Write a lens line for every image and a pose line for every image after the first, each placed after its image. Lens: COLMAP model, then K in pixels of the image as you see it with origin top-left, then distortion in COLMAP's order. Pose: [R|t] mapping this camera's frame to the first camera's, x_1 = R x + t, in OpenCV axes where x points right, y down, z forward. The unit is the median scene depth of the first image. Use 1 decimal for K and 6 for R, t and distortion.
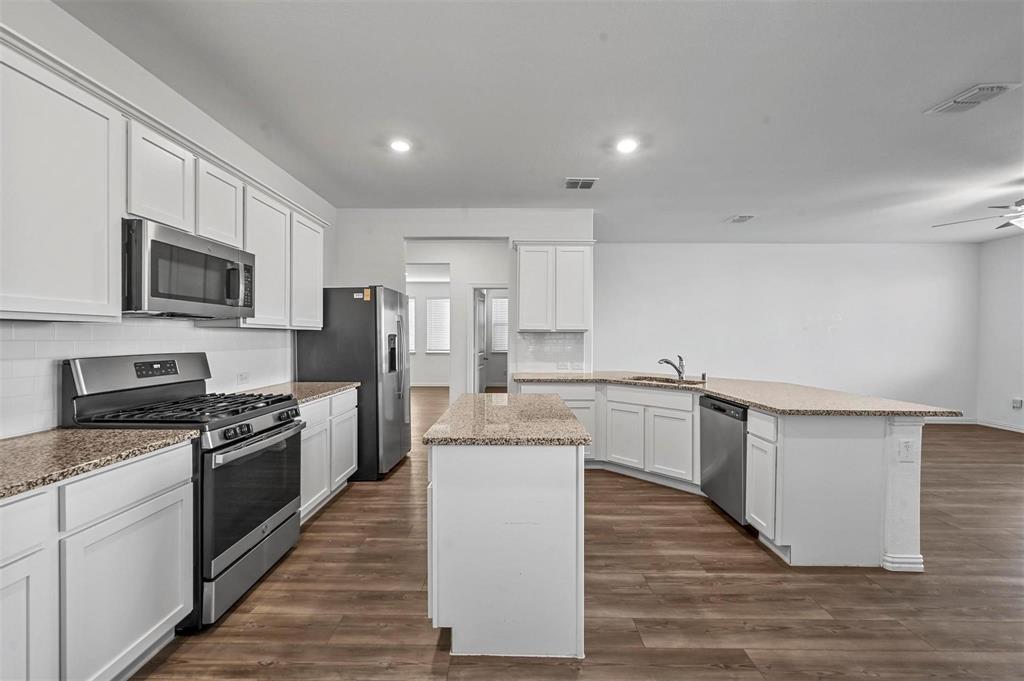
lens RADIAL K [[406.3, 0, 511.6], [0, 406.3, 336.9], [0, 0, 1]] dist [0.001216, 0.000586]
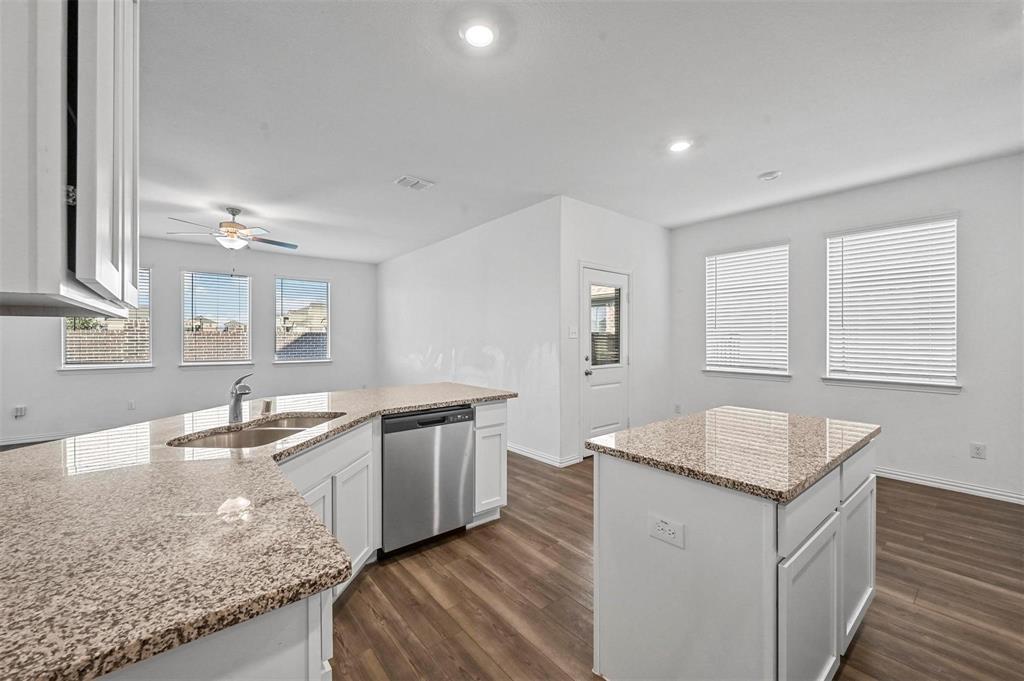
lens RADIAL K [[406.3, 0, 512.3], [0, 406.3, 337.5], [0, 0, 1]] dist [0.001216, 0.000586]
pose [[-0.637203, -0.004975, 0.770680, -0.279669], [0.000424, 0.999977, 0.006807, -0.006672], [-0.770696, 0.004664, -0.637186, 1.595905]]
